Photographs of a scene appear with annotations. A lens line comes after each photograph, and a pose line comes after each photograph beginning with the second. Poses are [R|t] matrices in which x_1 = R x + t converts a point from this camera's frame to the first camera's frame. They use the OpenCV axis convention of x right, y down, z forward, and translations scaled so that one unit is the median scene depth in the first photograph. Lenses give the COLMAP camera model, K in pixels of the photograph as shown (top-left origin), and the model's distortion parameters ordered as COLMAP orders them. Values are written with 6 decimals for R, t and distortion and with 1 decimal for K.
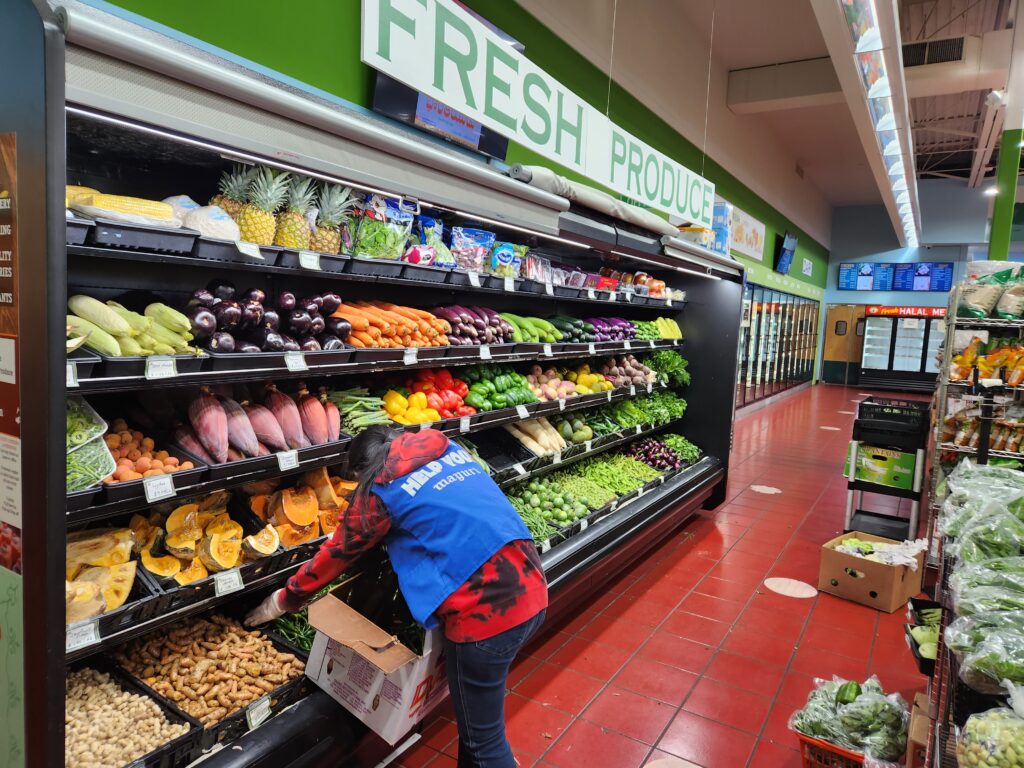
lens RADIAL K [[696.2, 0, 510.1], [0, 696.2, 382.4], [0, 0, 1]] dist [0.000667, -0.000104]
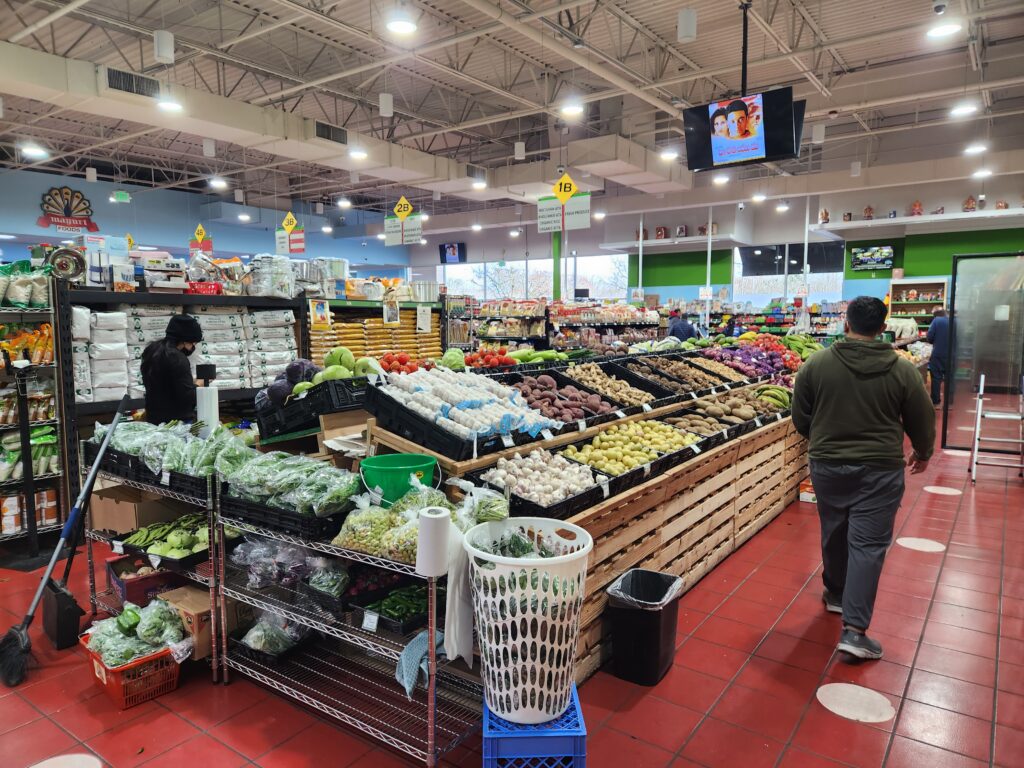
lens RADIAL K [[696.2, 0, 511.3], [0, 696.2, 383.0], [0, 0, 1]] dist [0.000667, -0.000104]
pose [[0.074553, -0.147943, 0.986182, -0.379991], [0.107316, 0.984381, 0.139560, -0.041632], [-0.991426, 0.095428, 0.089265, 0.105151]]
